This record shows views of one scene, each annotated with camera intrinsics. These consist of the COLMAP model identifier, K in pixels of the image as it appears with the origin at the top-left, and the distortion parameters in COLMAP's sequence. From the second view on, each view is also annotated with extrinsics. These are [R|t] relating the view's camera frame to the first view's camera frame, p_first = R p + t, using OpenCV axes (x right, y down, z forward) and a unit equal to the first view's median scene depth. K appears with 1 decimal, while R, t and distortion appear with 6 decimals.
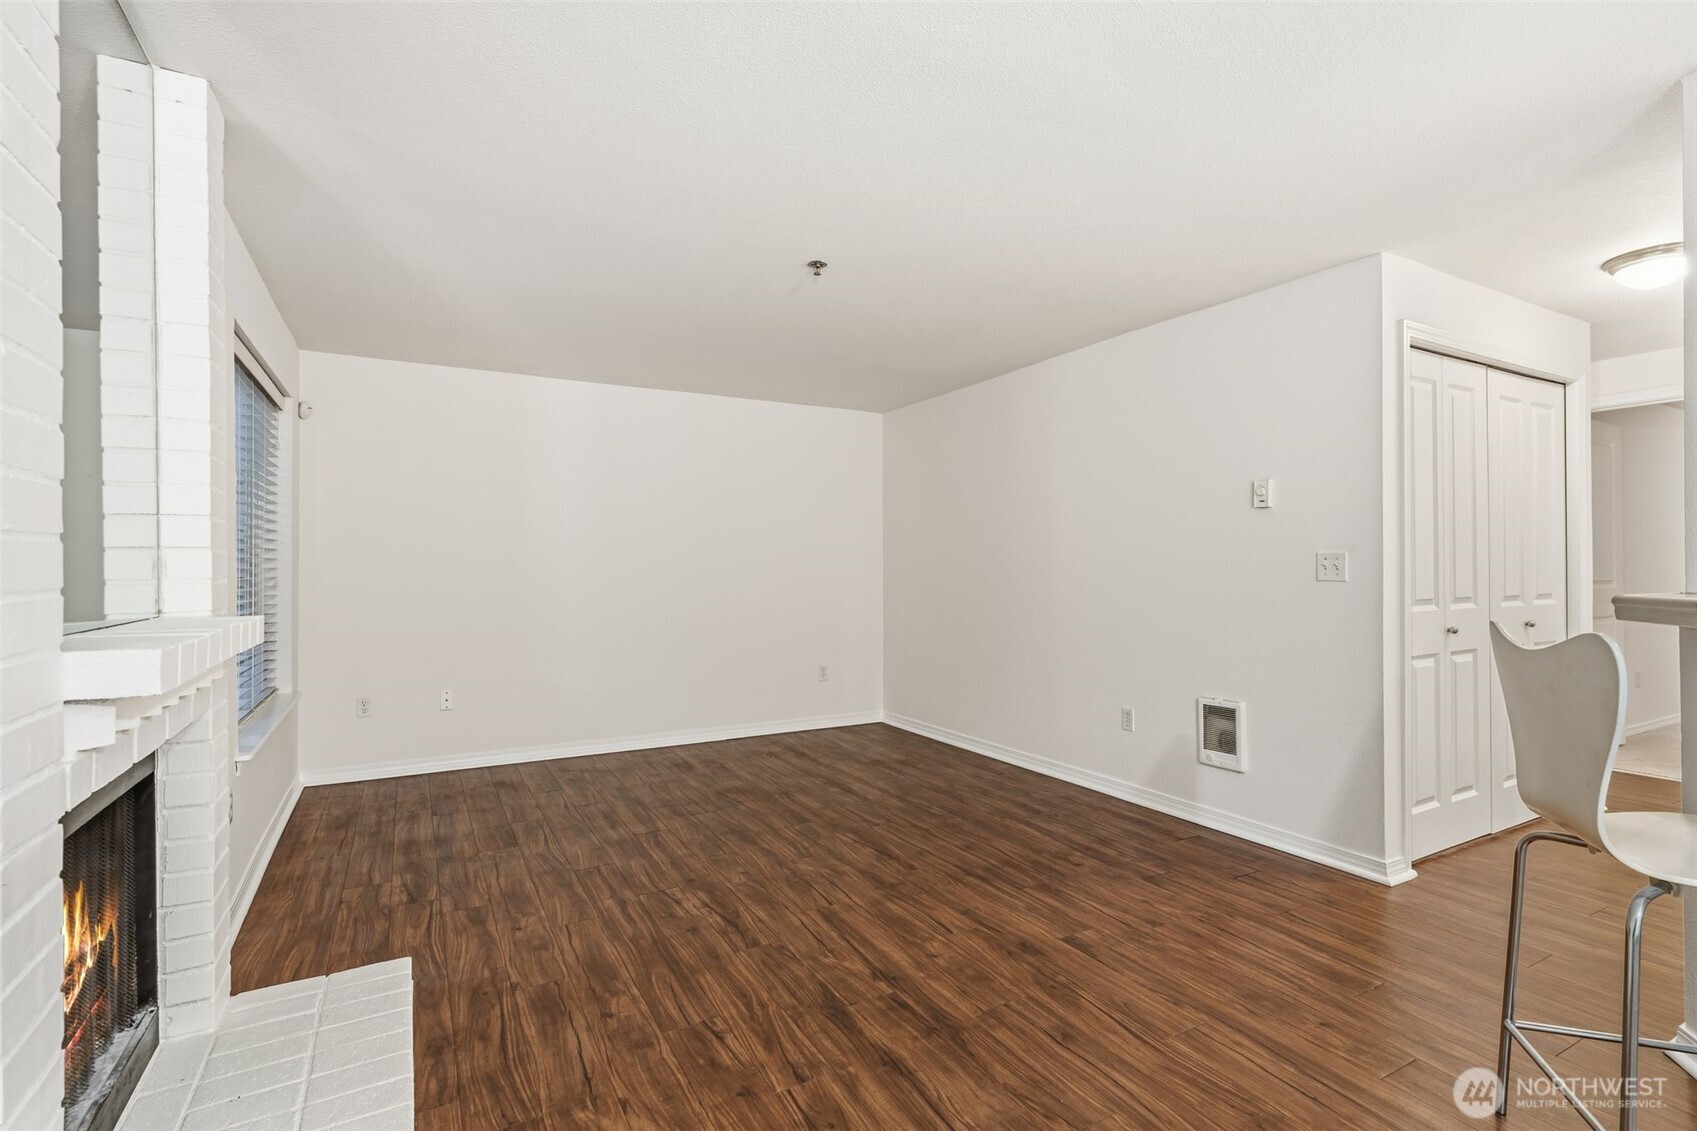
lens RADIAL K [[798.2, 0, 853.0], [0, 798.2, 563.8], [0, 0, 1]] dist [-0.001451, -0.000072]
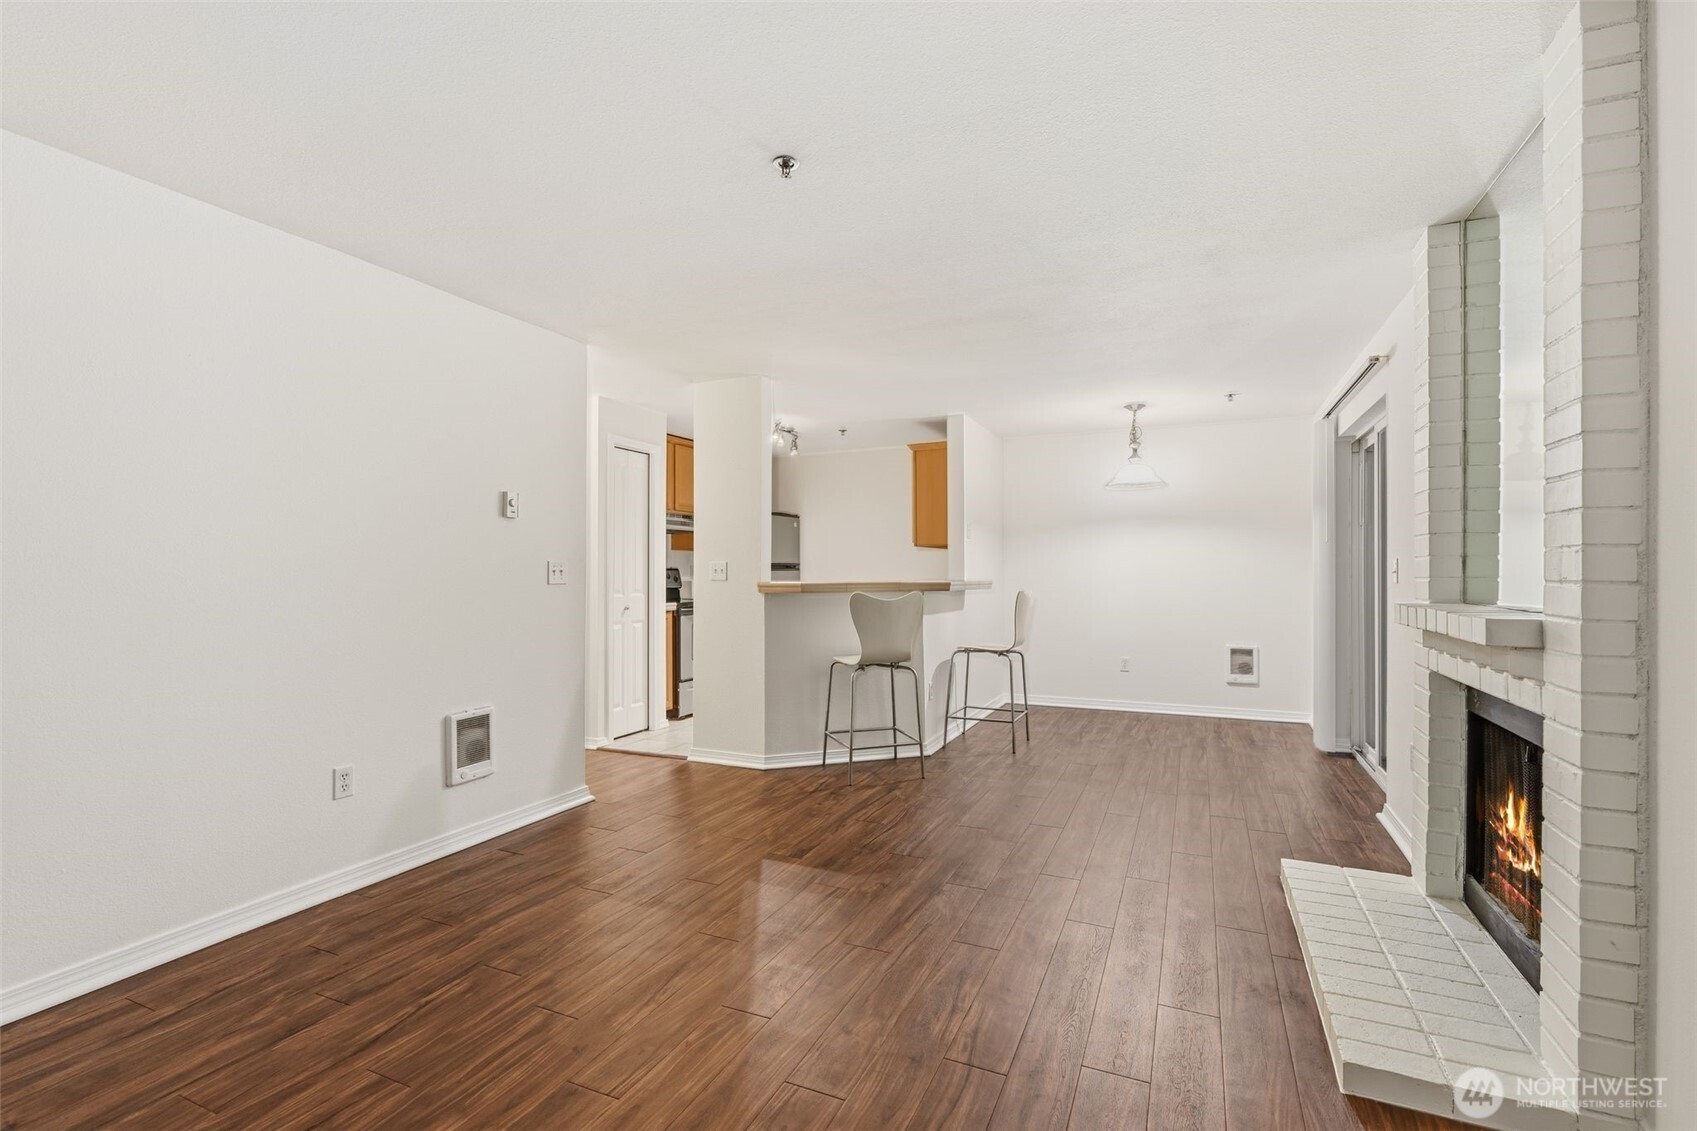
lens RADIAL K [[770.8, 0, 852.6], [0, 770.8, 561.8], [0, 0, 1]] dist [-0.002353, 0.000036]
pose [[-0.594059, 0.010961, 0.804346, -0.688673], [0.000592, 0.999913, -0.013188, 0.004235], [-0.804421, -0.007359, -0.594014, 1.437934]]
